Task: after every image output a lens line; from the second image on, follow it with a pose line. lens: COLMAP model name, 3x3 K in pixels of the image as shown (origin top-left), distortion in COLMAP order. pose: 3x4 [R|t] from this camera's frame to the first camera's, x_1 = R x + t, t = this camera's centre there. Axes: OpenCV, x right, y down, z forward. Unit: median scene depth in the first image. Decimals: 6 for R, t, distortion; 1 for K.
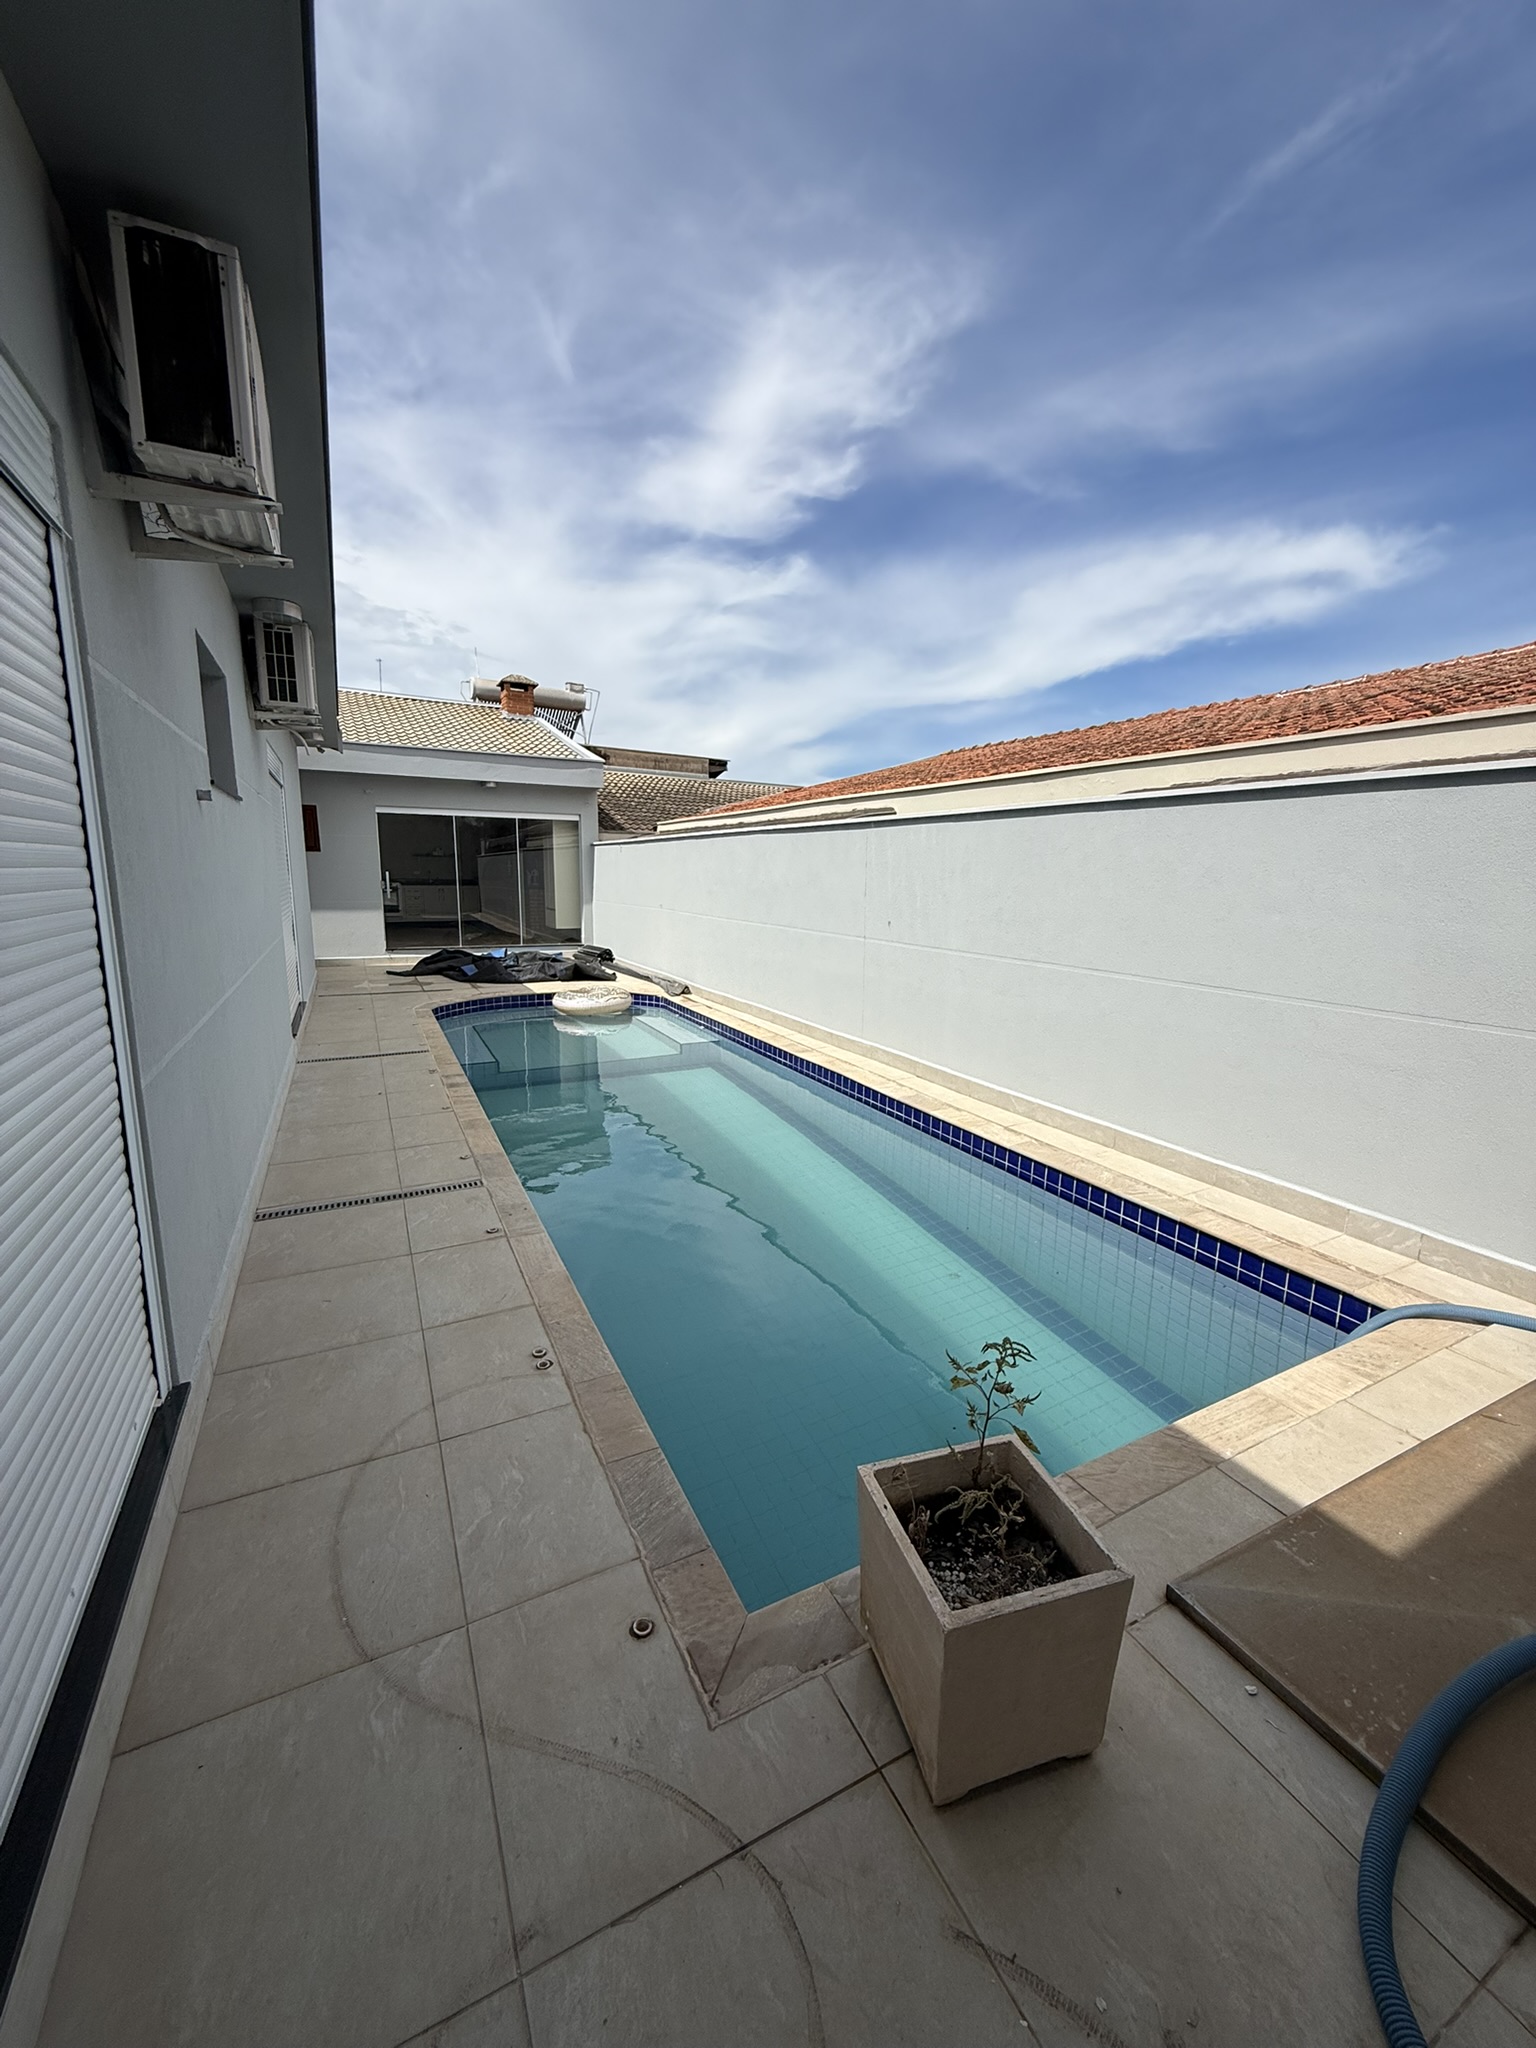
lens RADIAL K [[814.5, 0, 762.4], [0, 814.5, 1017.9], [0, 0, 1]] dist [0.000185, -0.000244]
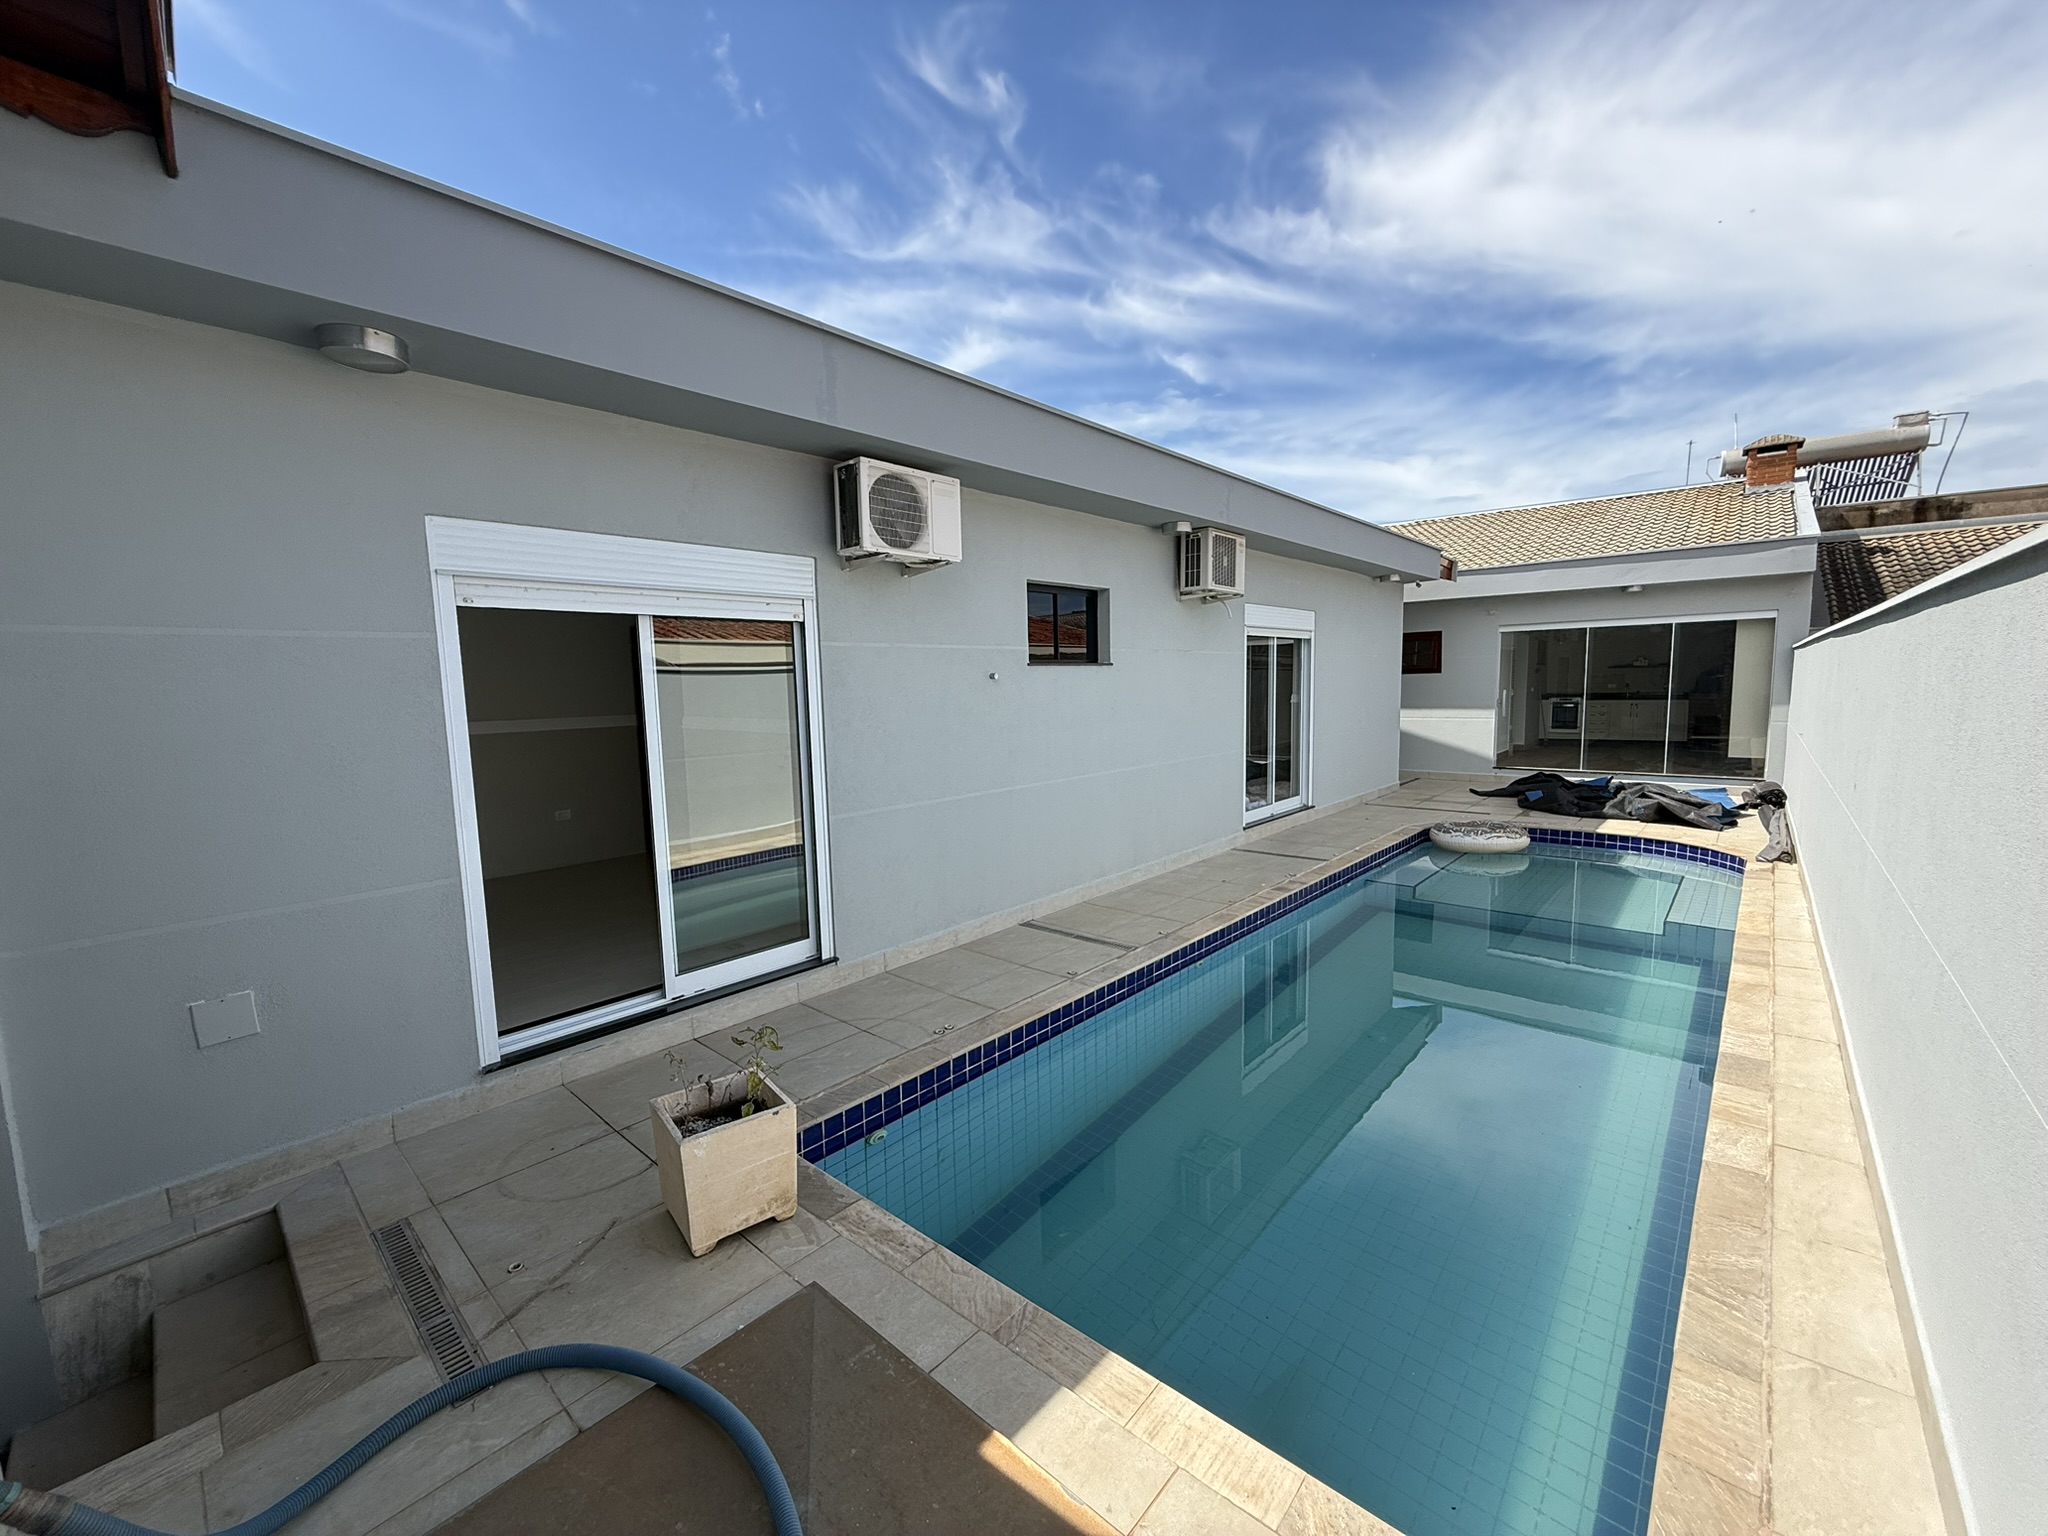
lens RADIAL K [[814.5, 0, 1024.0], [0, 814.5, 768.0], [0, 0, 1]] dist [0.000185, -0.000244]
pose [[0.368628, 0.076470, -0.926427, 0.425053], [-0.137595, 0.990121, 0.026978, -0.053299], [0.919337, 0.117527, 0.375508, 0.168462]]
